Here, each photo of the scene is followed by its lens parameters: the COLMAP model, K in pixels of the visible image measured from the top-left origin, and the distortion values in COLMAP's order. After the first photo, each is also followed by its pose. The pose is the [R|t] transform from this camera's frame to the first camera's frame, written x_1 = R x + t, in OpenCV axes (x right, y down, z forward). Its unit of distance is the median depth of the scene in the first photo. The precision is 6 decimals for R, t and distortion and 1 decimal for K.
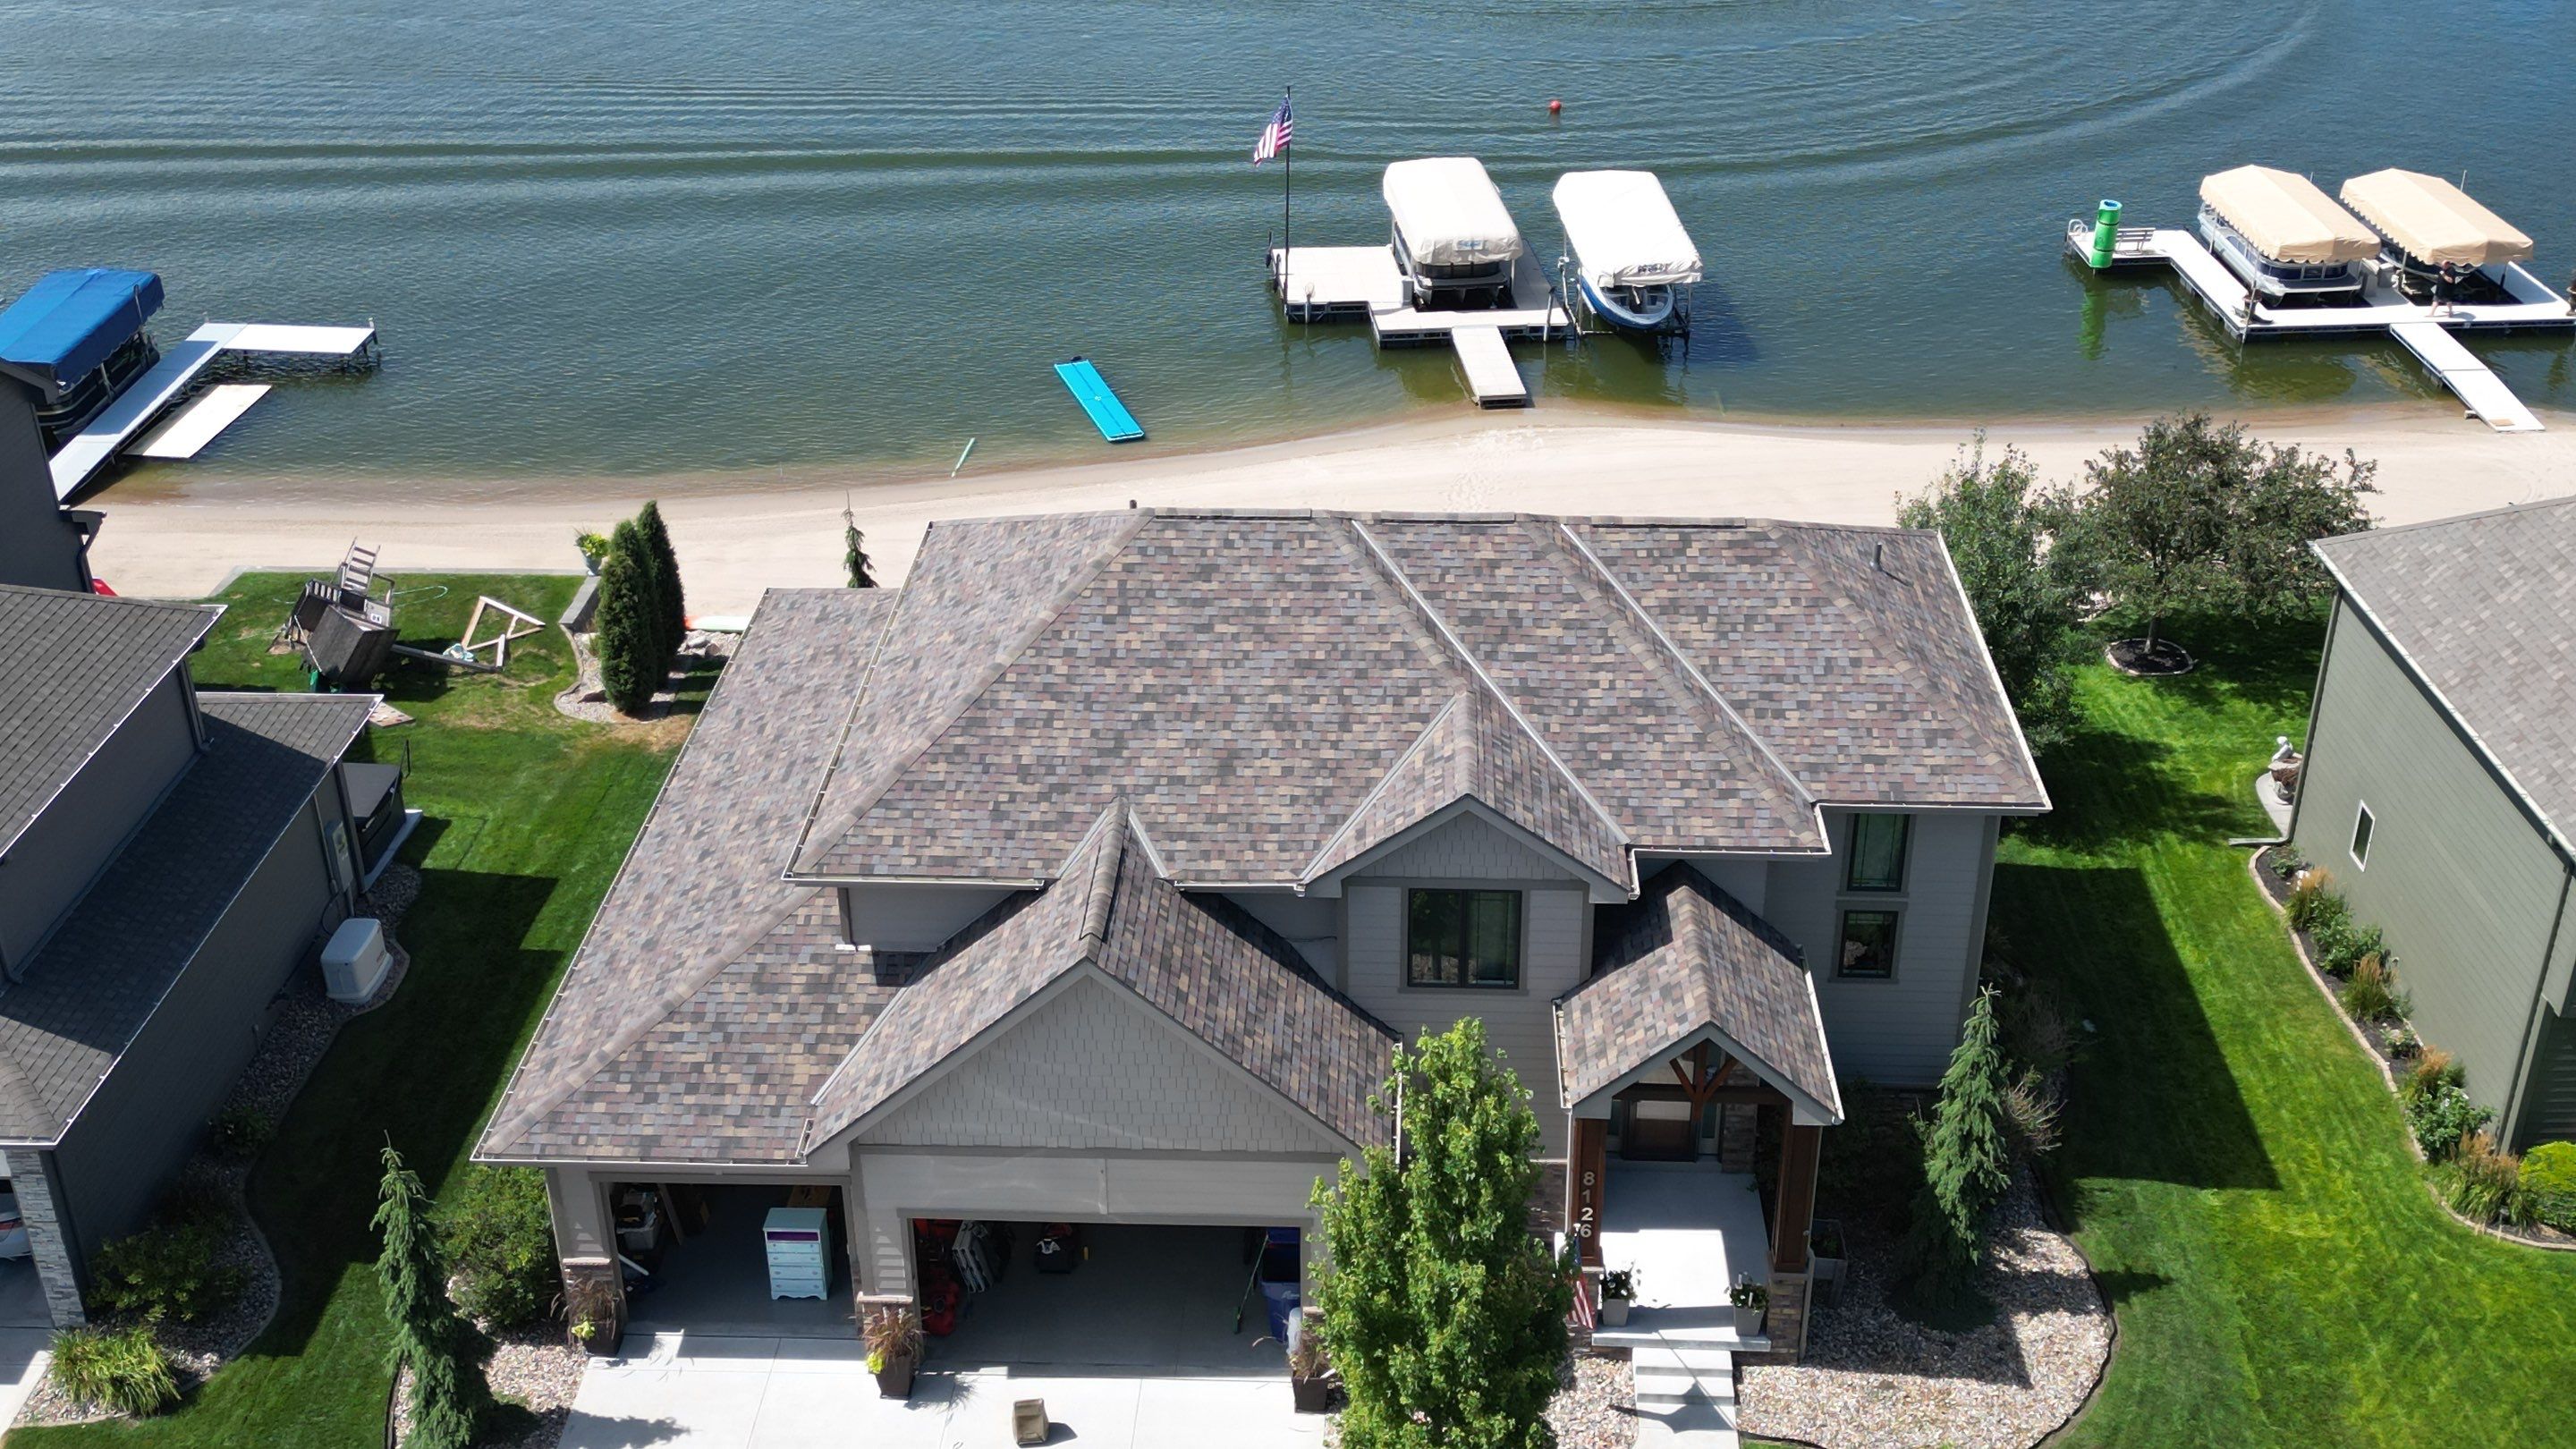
lens RADIAL K [[2531.9, 0, 1220.9], [0, 2531.9, 721.6], [0, 0, 1]] dist [0.068435, -0.003126]
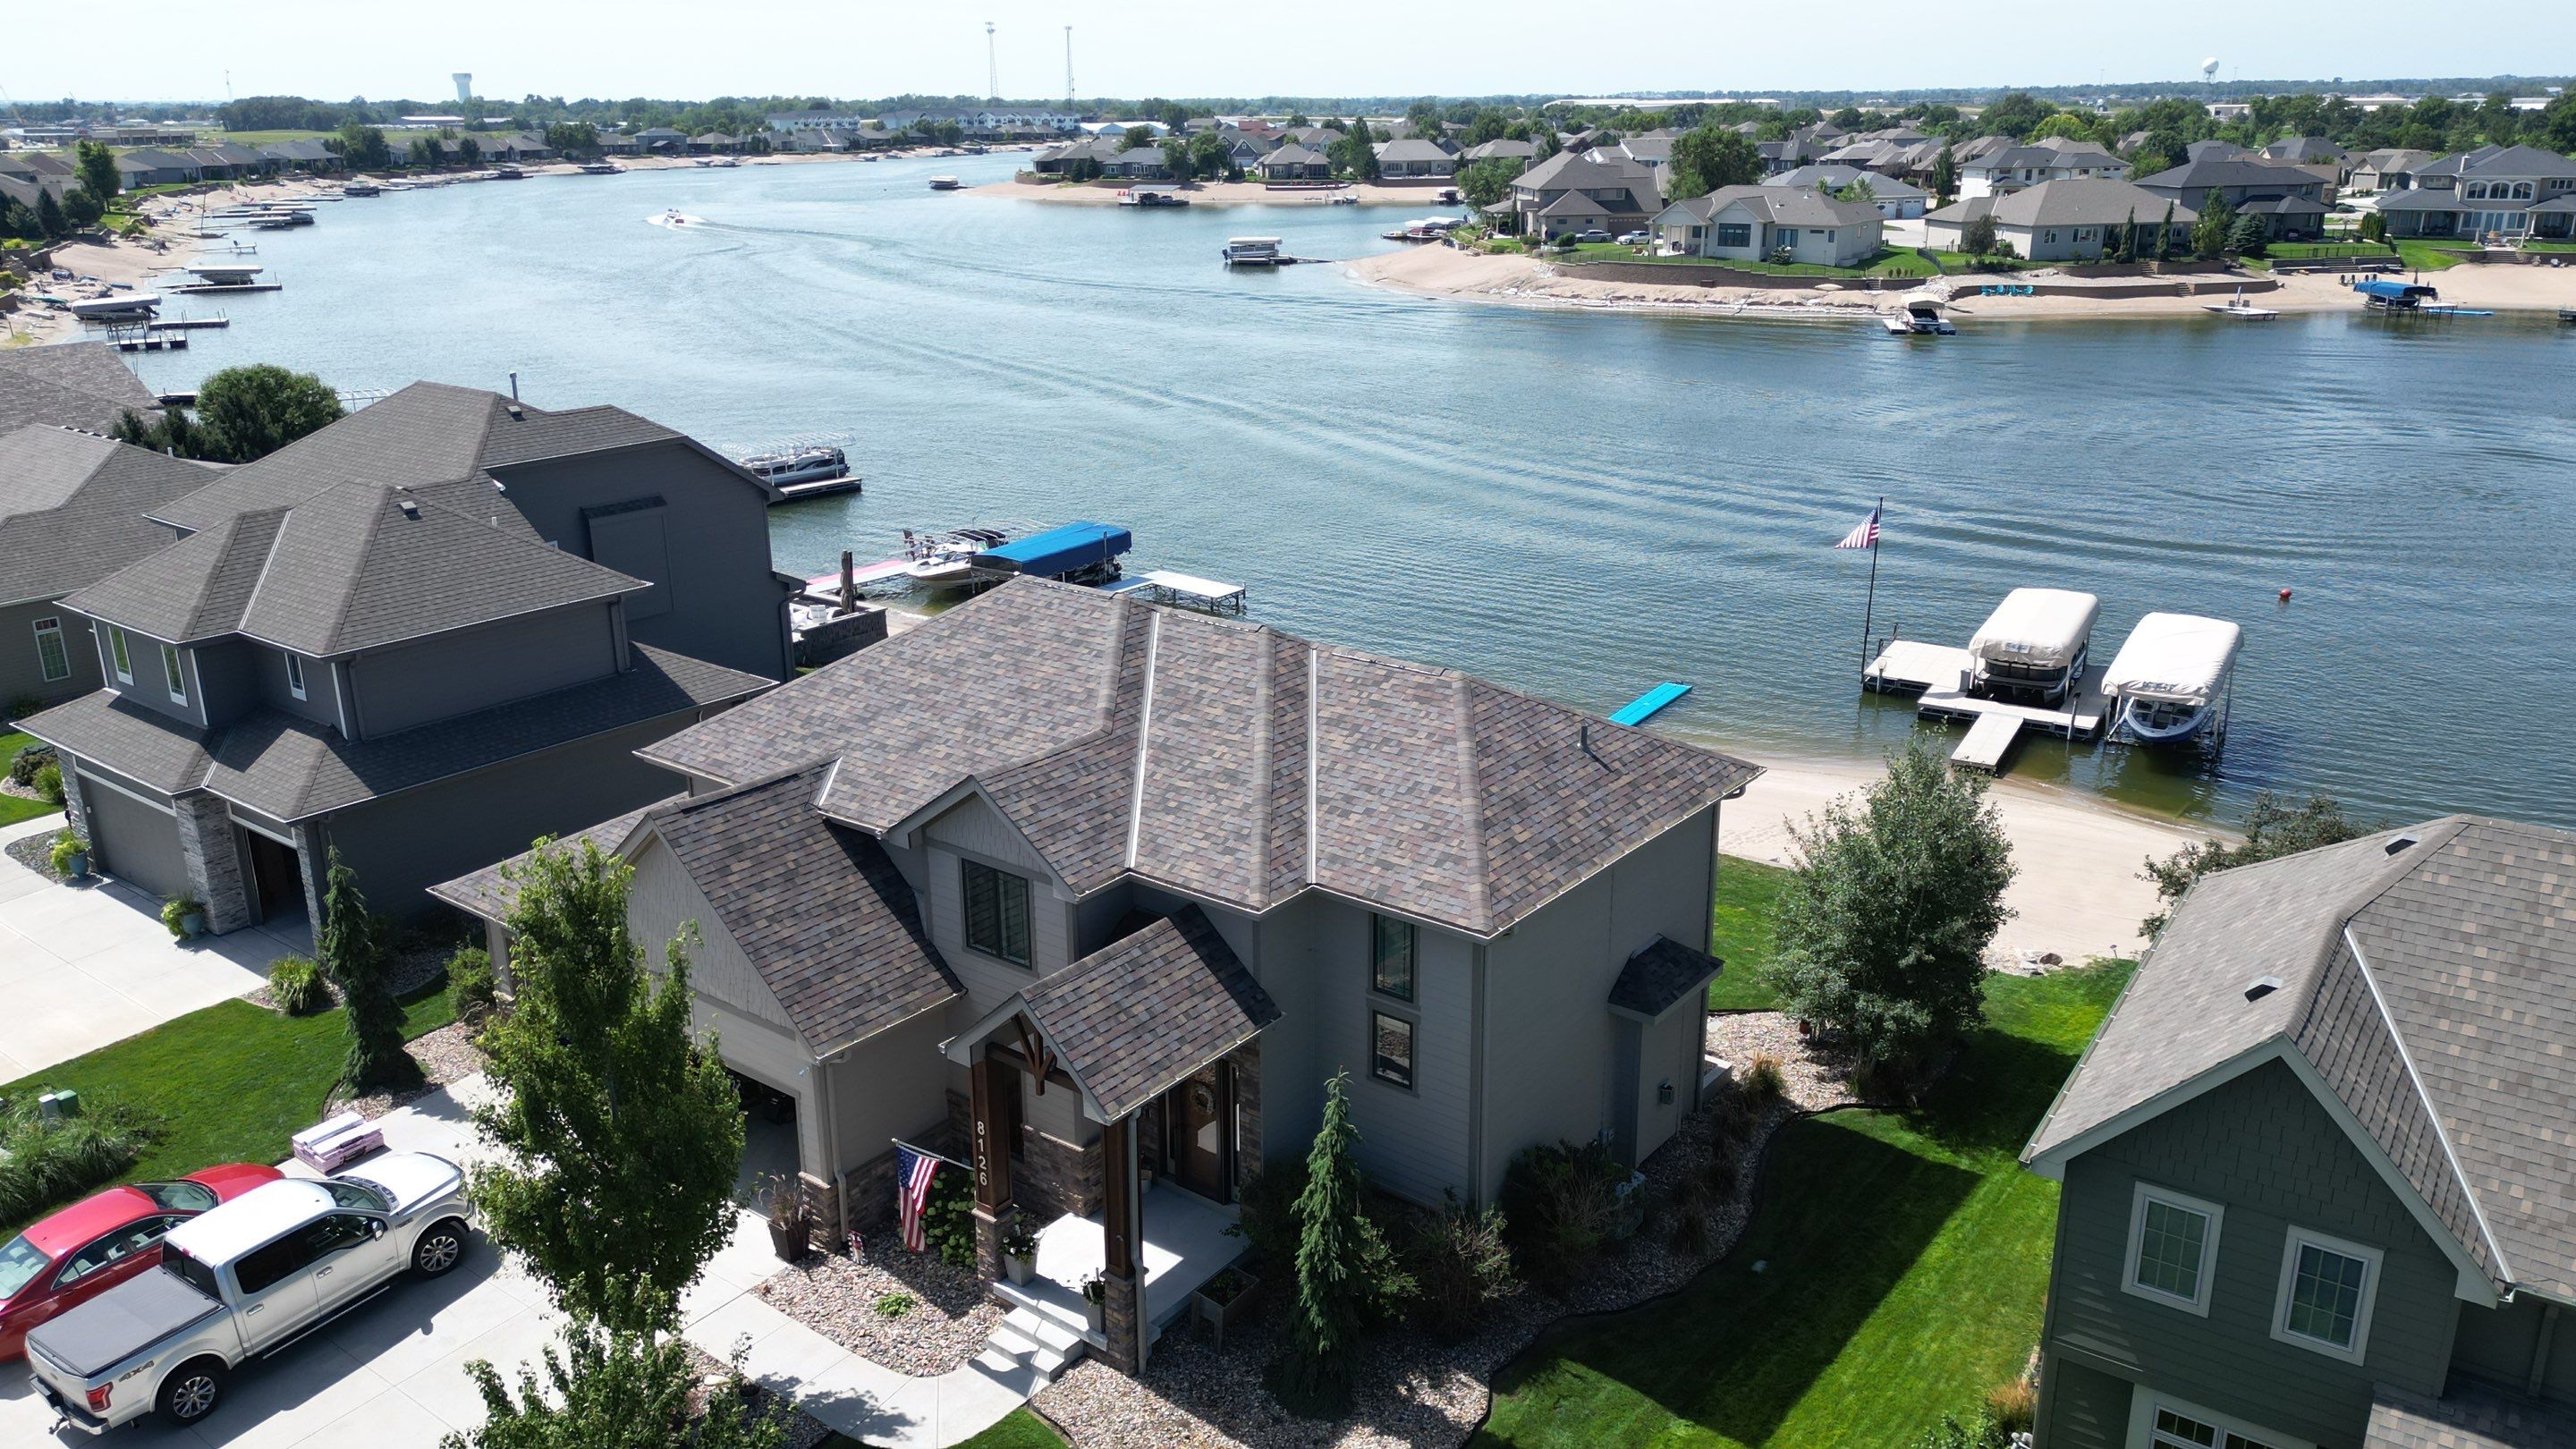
lens RADIAL K [[1809.3, 0, 1288.0], [0, 1809.3, 724.5], [0, 0, 1]] dist [0.069203, -0.073096]
pose [[0.827160, 0.183534, -0.531152, 0.619047], [-0.274578, 0.956656, -0.097037, 0.043921], [0.490320, 0.226108, 0.841702, 0.312474]]
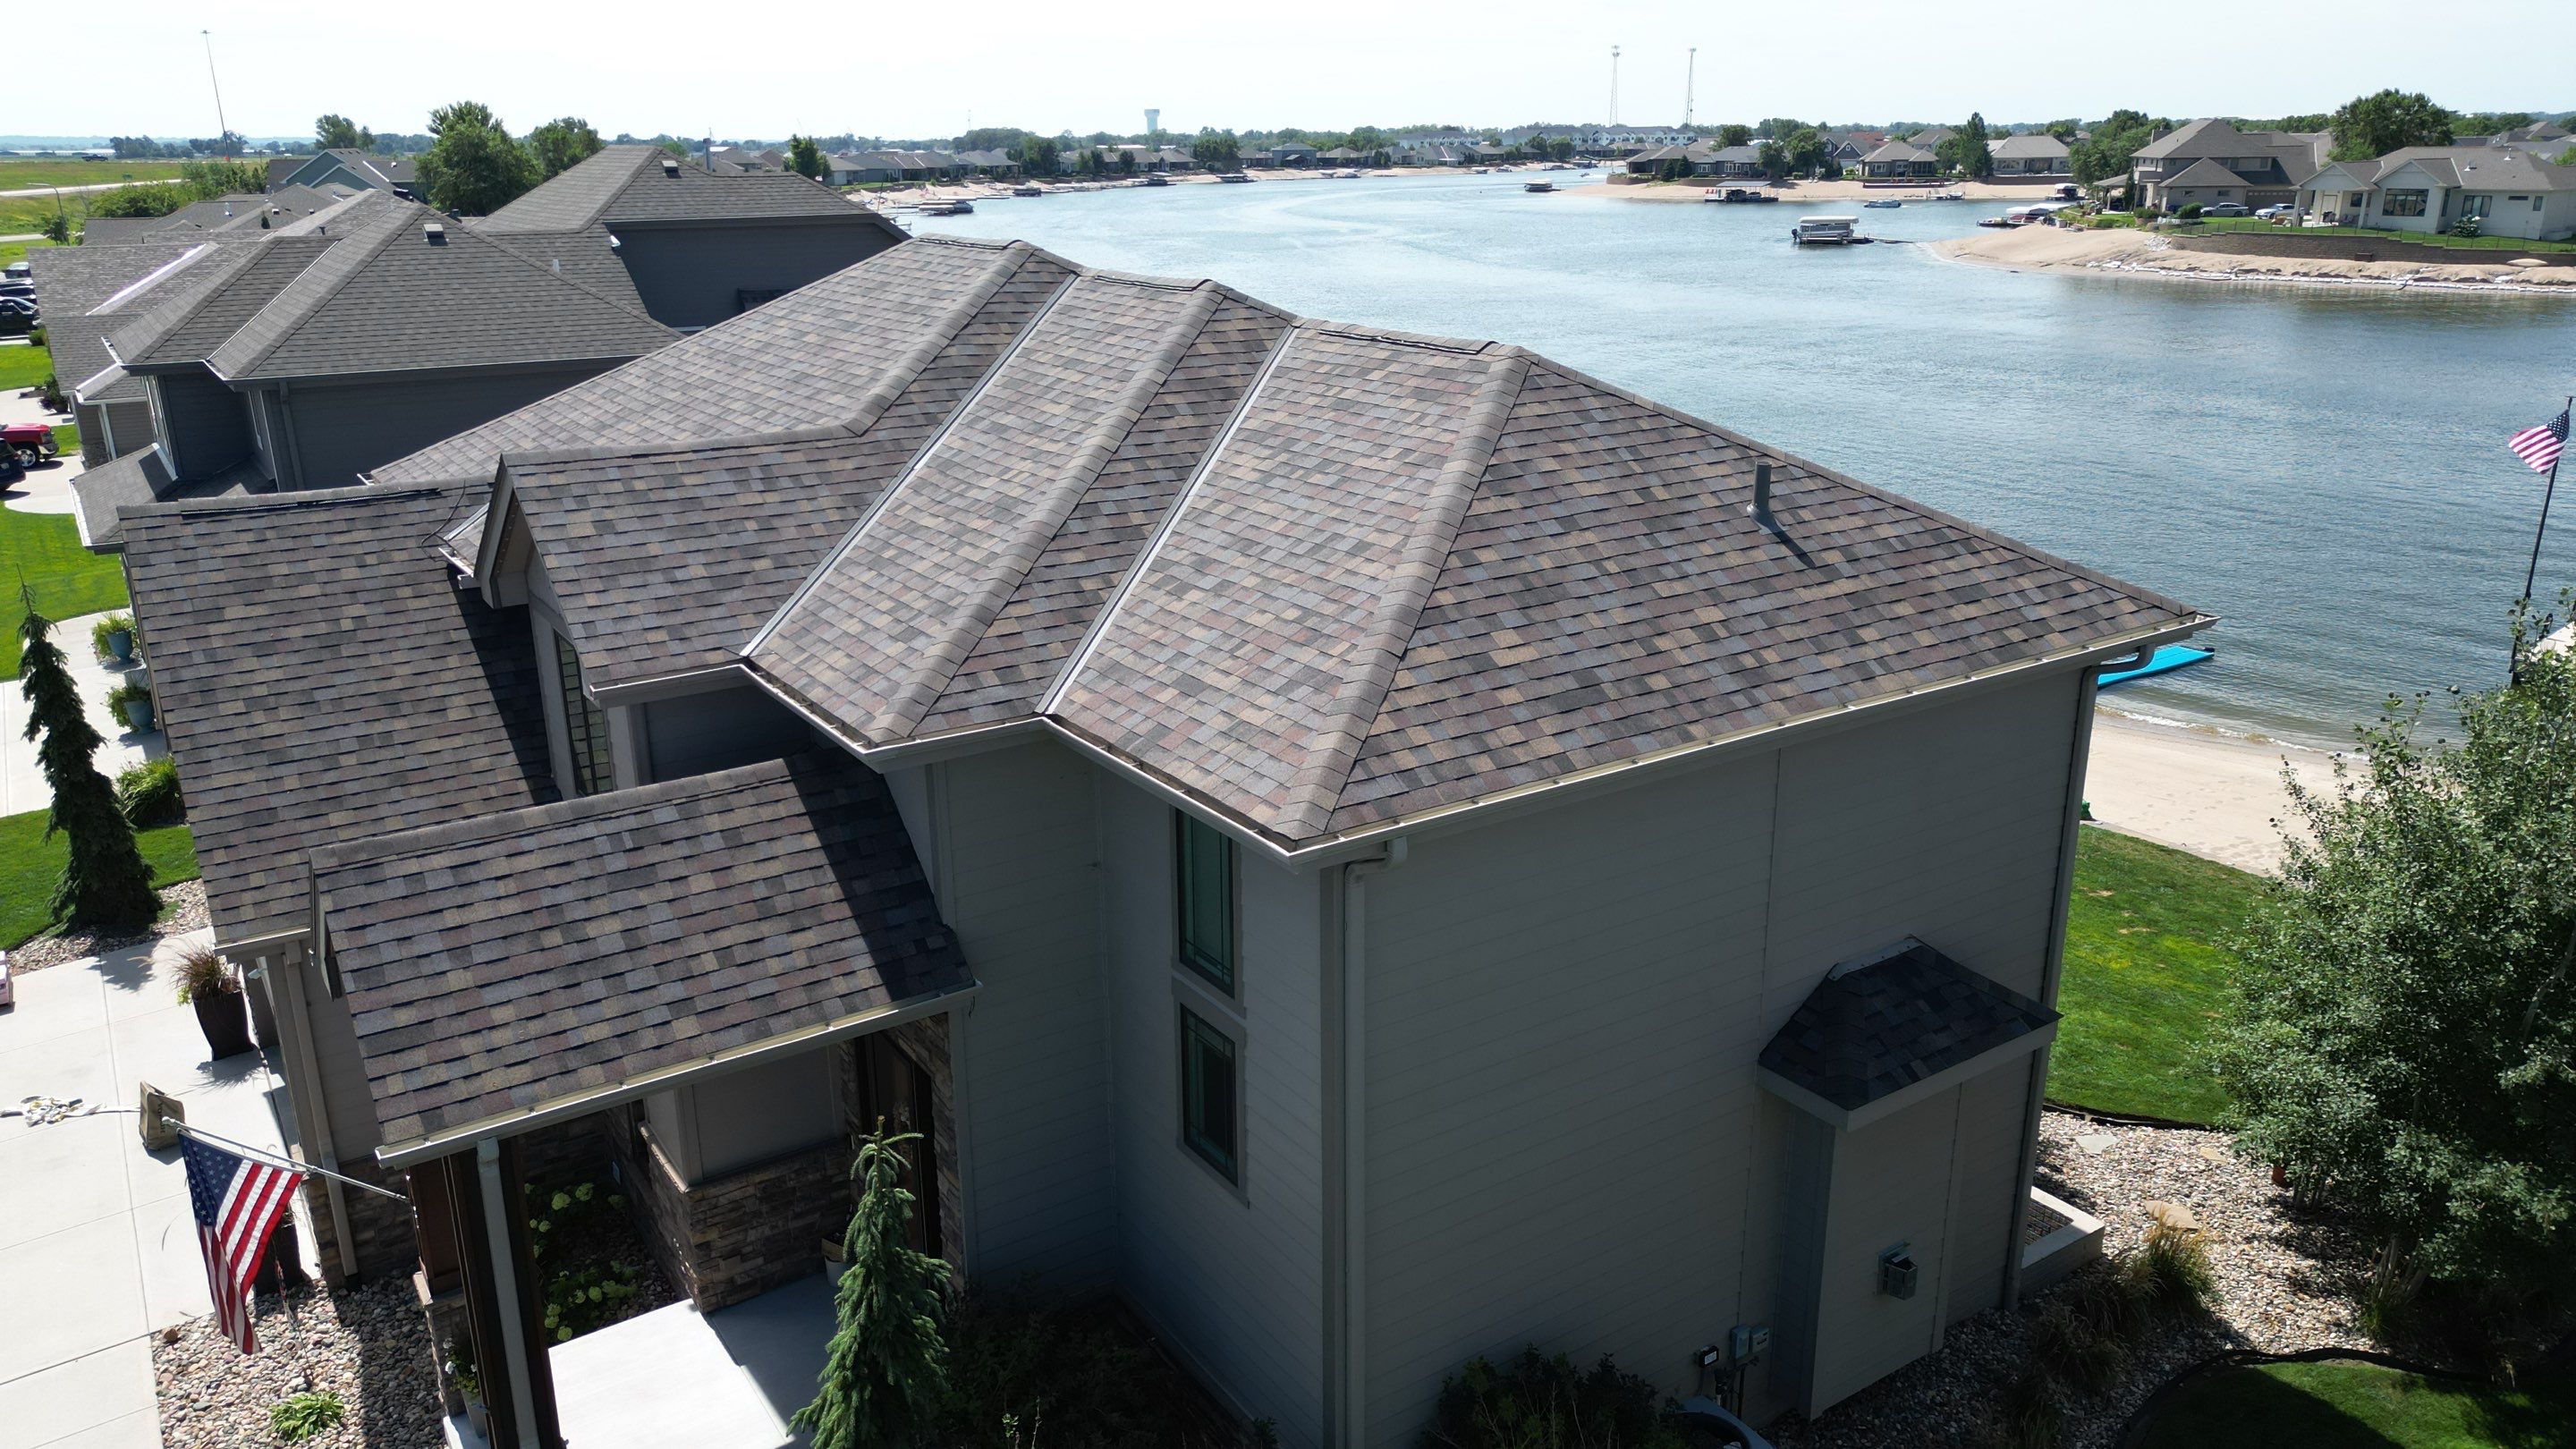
lens RADIAL K [[1769.6, 0, 1288.0], [0, 1769.6, 724.5], [0, 0, 1]] dist [0.058348, -0.058045]
pose [[0.613952, 0.256299, -0.746575, 0.521875], [-0.378900, 0.925418, 0.006104, 0.012591], [0.692458, 0.279129, 0.665274, 0.783928]]
